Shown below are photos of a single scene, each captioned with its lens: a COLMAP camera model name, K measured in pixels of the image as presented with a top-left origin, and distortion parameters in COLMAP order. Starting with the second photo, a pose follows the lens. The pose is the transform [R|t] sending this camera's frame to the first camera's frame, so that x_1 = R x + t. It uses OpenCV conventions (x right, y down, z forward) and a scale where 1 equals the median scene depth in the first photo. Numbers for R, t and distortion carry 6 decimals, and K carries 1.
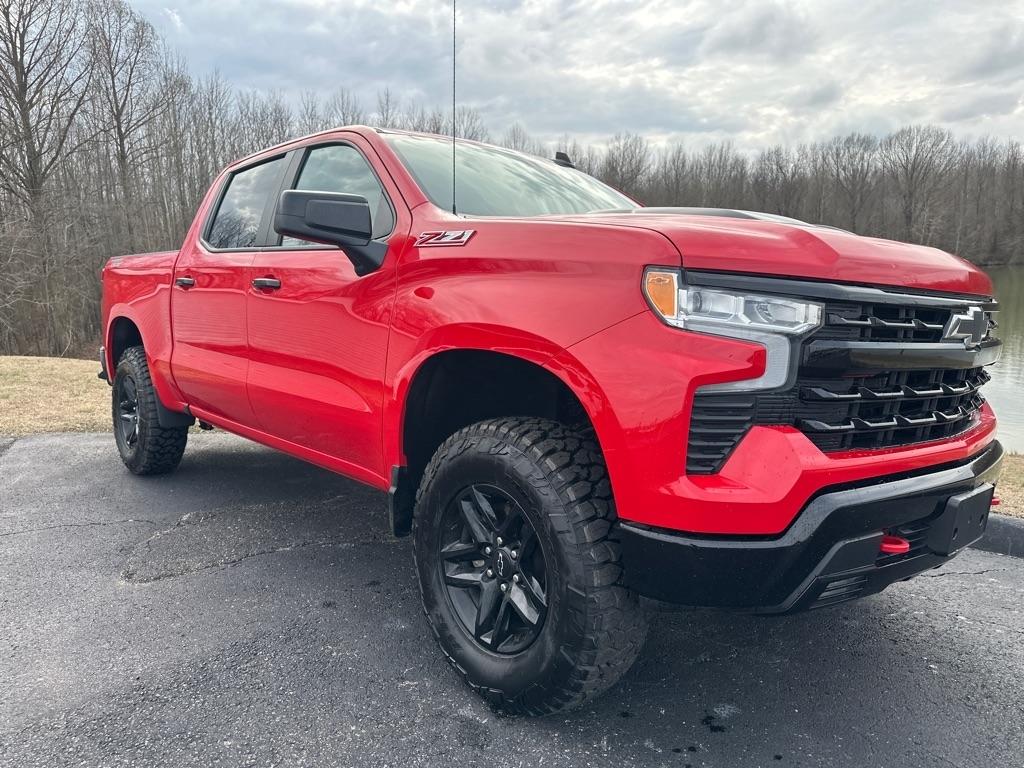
lens RADIAL K [[726.8, 0, 519.8], [0, 726.8, 390.1], [0, 0, 1]] dist [0.033691, -0.042366]
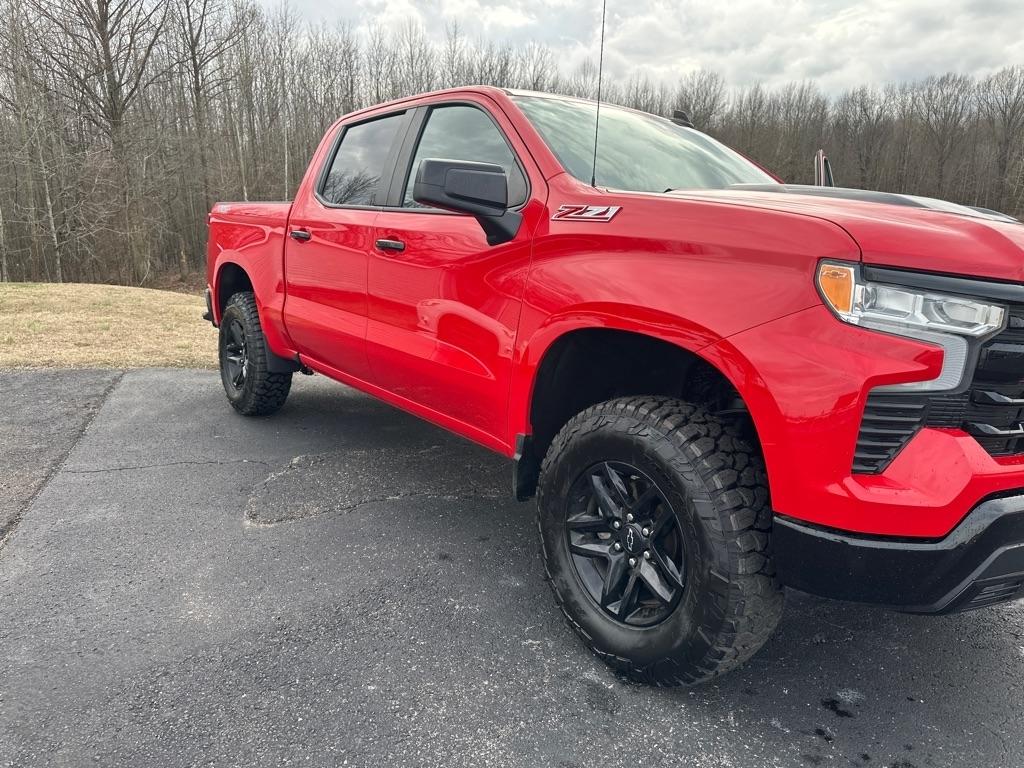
lens RADIAL K [[726.8, 0, 512.4], [0, 726.8, 384.5], [0, 0, 1]] dist [0.033691, -0.042366]
pose [[0.995538, 0.047235, -0.081692, -0.075833], [-0.041290, 0.996478, 0.072990, -0.029250], [0.084852, -0.069291, 0.993981, -0.011970]]
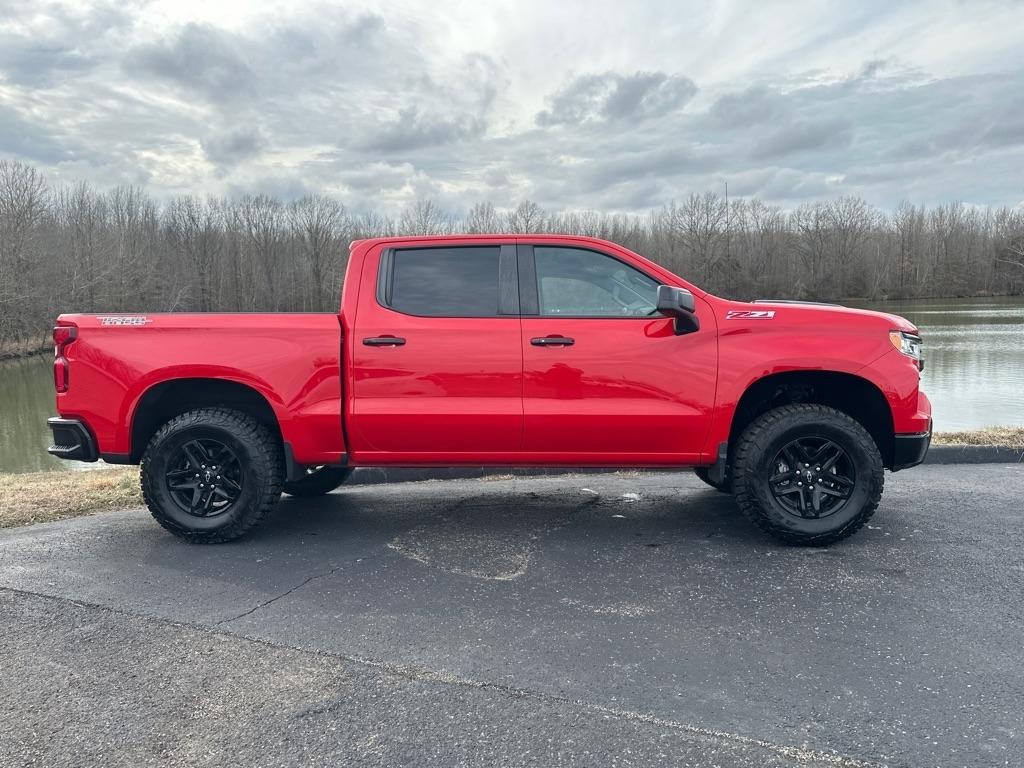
lens RADIAL K [[718.1, 0, 514.4], [0, 718.1, 394.7], [0, 0, 1]] dist [0.062722, -0.068752]
pose [[0.714951, -0.065929, 0.696059, -1.266990], [0.107769, 0.994038, -0.016541, -0.026447], [-0.690819, 0.086840, 0.717794, 0.066704]]
